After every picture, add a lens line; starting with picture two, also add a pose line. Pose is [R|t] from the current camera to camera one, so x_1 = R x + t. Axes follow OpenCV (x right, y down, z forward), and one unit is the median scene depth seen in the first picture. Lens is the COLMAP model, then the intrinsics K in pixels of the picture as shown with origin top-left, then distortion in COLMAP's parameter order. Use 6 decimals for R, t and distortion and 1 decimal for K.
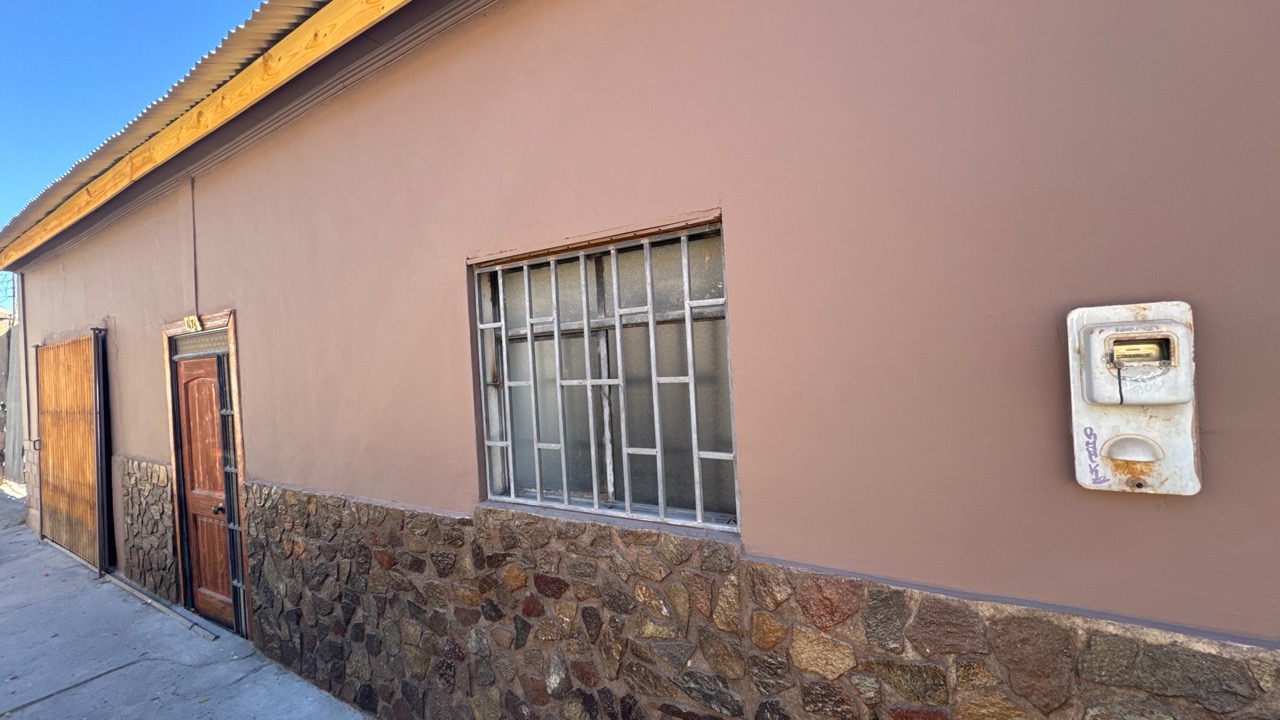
lens RADIAL K [[515.7, 0, 629.0], [0, 515.7, 358.9], [0, 0, 1]] dist [-0.002987, 0.000551]
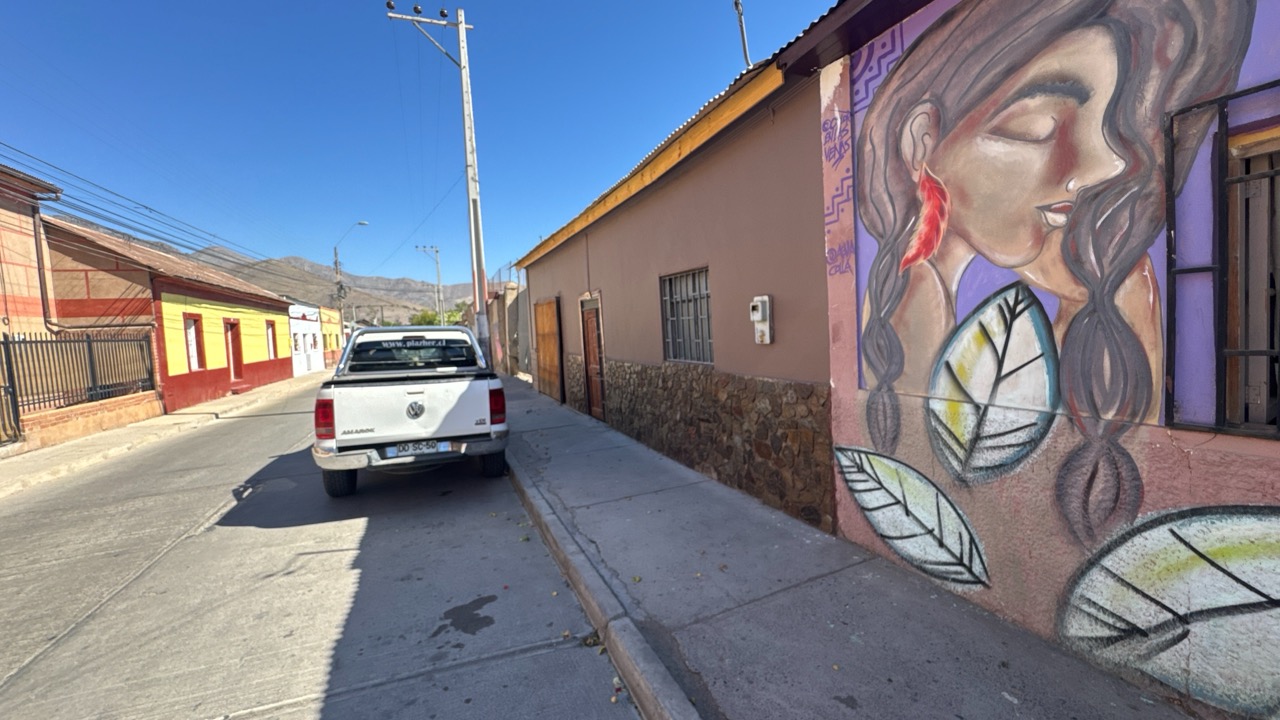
lens RADIAL K [[515.7, 0, 640.2], [0, 515.7, 354.6], [0, 0, 1]] dist [-0.002987, 0.000551]
pose [[0.815433, 0.042032, -0.577324, 1.059029], [0.013177, 0.995754, 0.091108, -0.014122], [0.578702, -0.081900, 0.811417, -1.175173]]
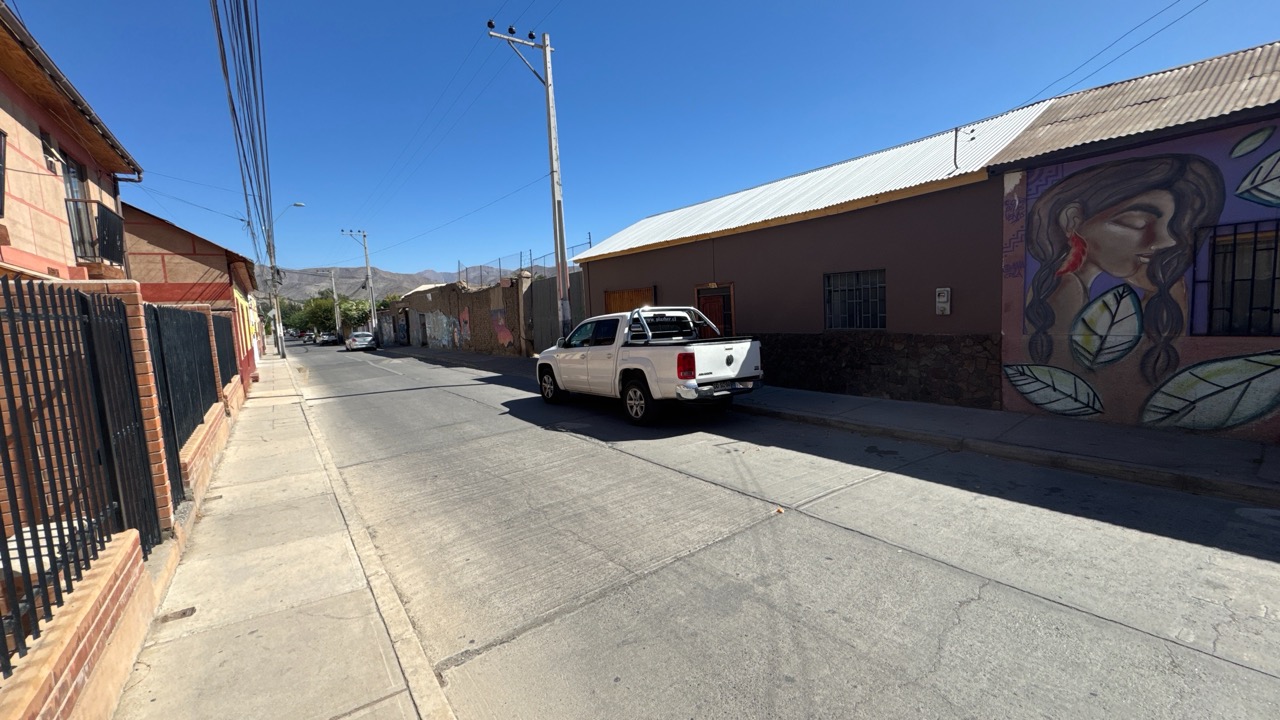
lens RADIAL K [[515.7, 0, 633.9], [0, 515.7, 355.4], [0, 0, 1]] dist [-0.002987, 0.000551]
pose [[0.929830, 0.035435, -0.366279, -0.154972], [0.008049, 0.993157, 0.116512, -0.019106], [0.367901, -0.111285, 0.923182, -3.044312]]
